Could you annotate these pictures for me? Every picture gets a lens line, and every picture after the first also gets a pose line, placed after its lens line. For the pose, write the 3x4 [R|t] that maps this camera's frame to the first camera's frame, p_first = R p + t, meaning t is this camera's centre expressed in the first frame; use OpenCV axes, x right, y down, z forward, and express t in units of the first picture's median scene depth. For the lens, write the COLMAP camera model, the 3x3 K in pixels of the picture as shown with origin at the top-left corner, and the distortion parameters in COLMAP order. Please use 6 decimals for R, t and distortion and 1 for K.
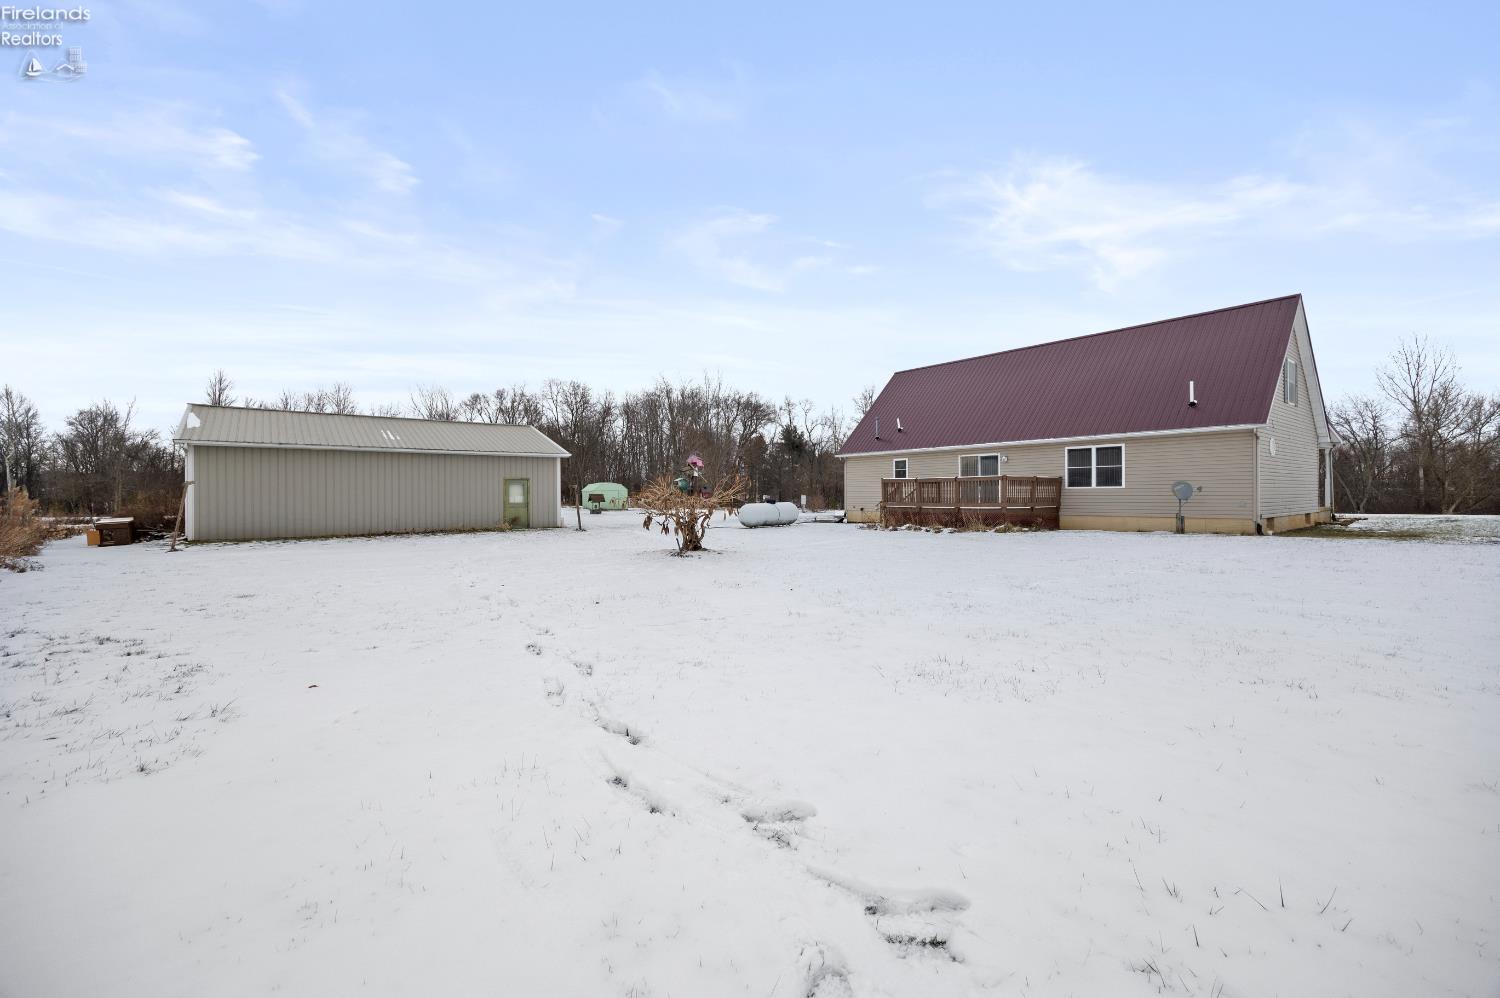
lens RADIAL K [[639.2, 0, 746.0], [0, 639.2, 499.9], [0, 0, 1]] dist [0.001625, -0.000388]
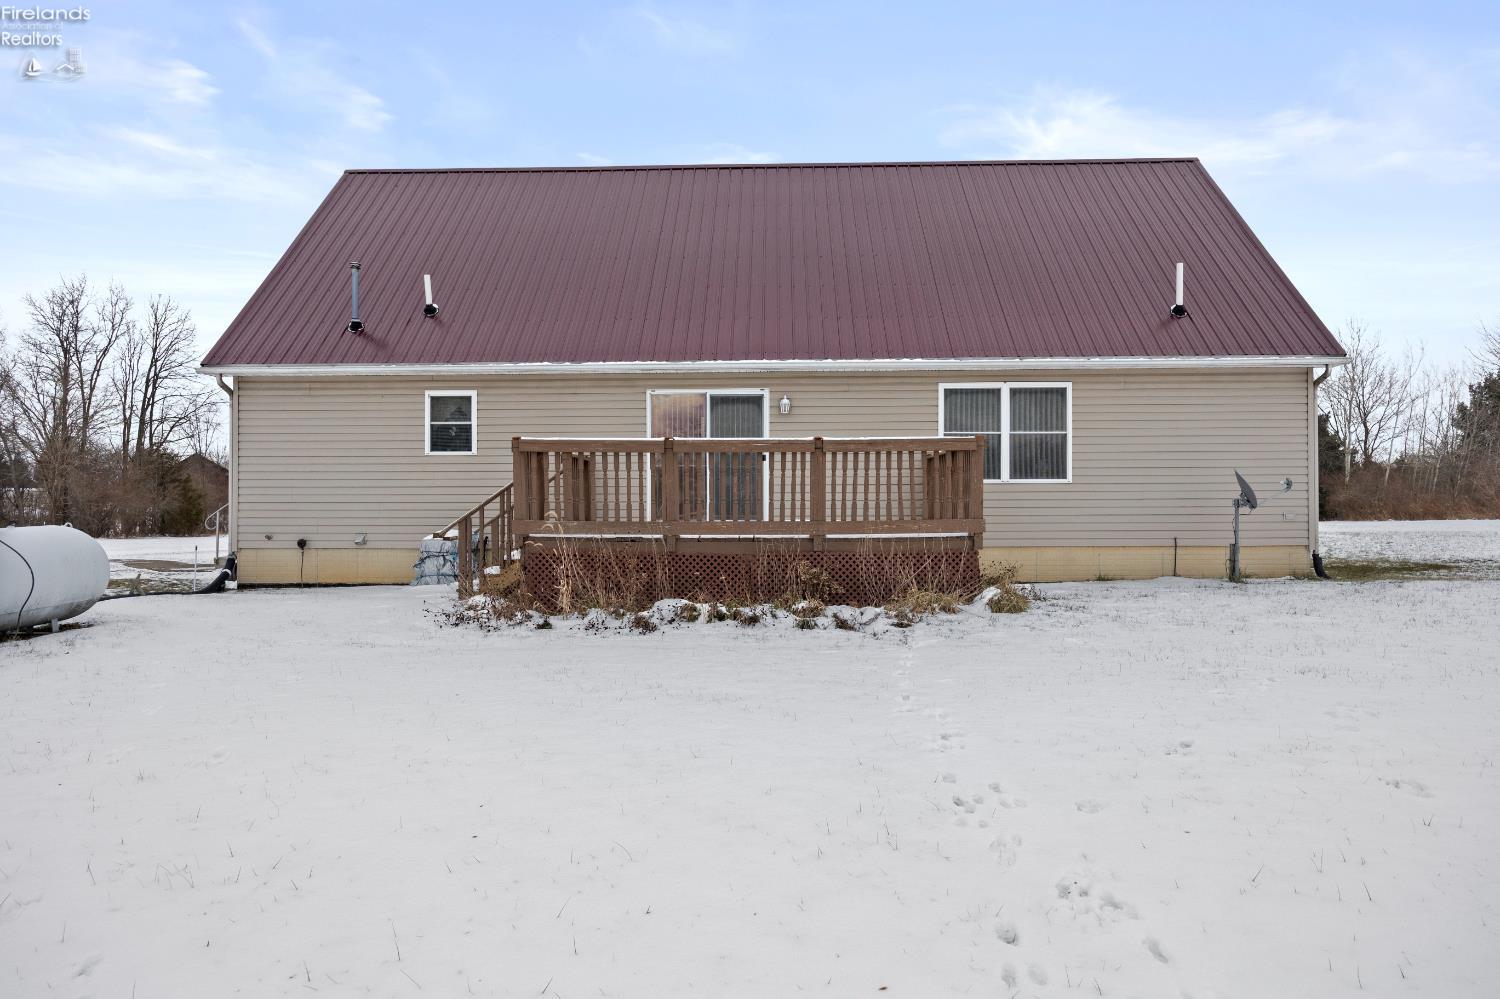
lens RADIAL K [[920.0, 0, 751.2], [0, 920.0, 495.7], [0, 0, 1]] dist [-0.009616, -0.000996]
pose [[0.636709, 0.004106, 0.771093, -0.048067], [0.006704, 0.999919, -0.010860, -0.004346], [-0.771075, 0.012085, 0.636630, 0.866117]]
